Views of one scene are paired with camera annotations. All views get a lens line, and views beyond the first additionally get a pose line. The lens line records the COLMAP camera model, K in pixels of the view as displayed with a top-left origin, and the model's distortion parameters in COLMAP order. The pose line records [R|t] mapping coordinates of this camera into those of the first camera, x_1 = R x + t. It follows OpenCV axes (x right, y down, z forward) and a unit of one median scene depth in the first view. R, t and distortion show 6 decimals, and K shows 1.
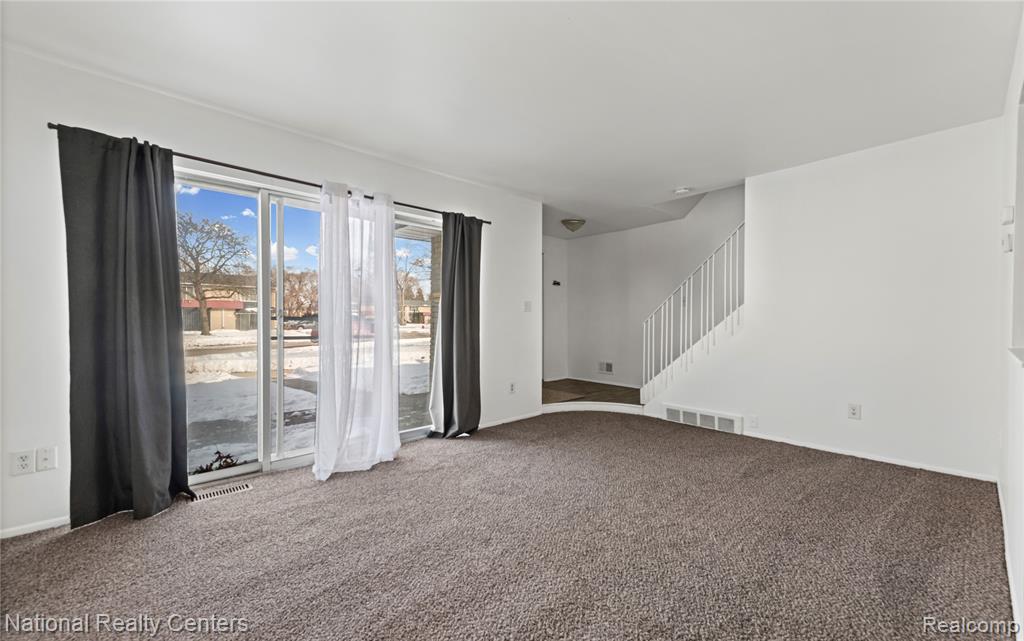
lens RADIAL K [[412.5, 0, 509.6], [0, 412.5, 327.4], [0, 0, 1]] dist [0.014945, -0.000057]
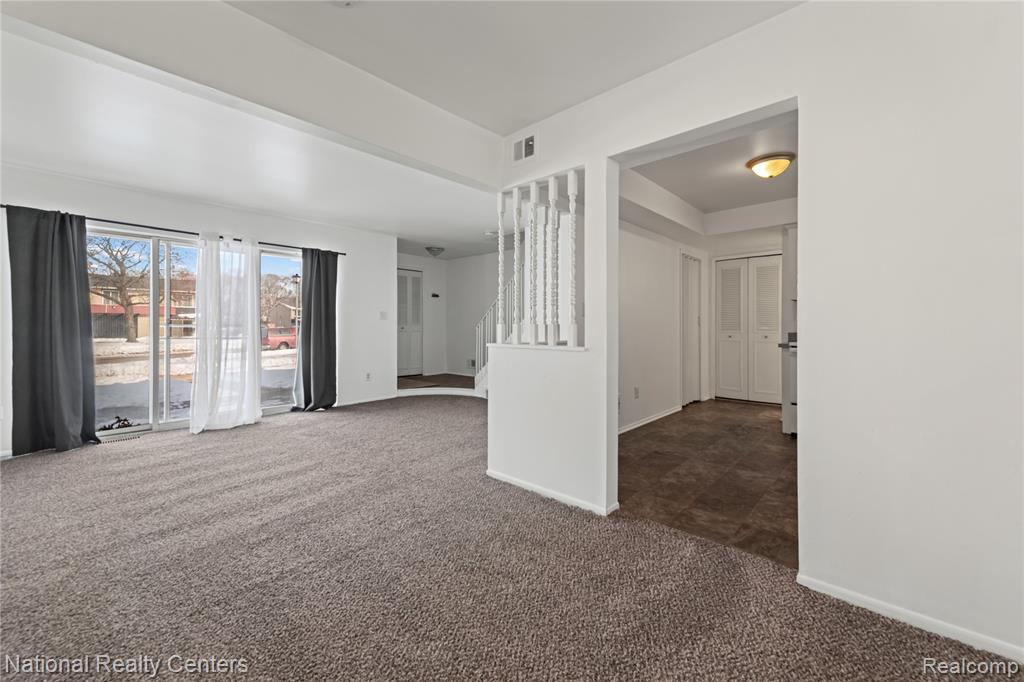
lens RADIAL K [[412.5, 0, 512.8], [0, 412.5, 328.0], [0, 0, 1]] dist [0.004294, -0.000237]
pose [[0.994054, -0.003247, 0.108840, 0.386639], [0.004597, 0.999915, -0.012160, 0.009657], [-0.108791, 0.012588, 0.993985, -0.447028]]
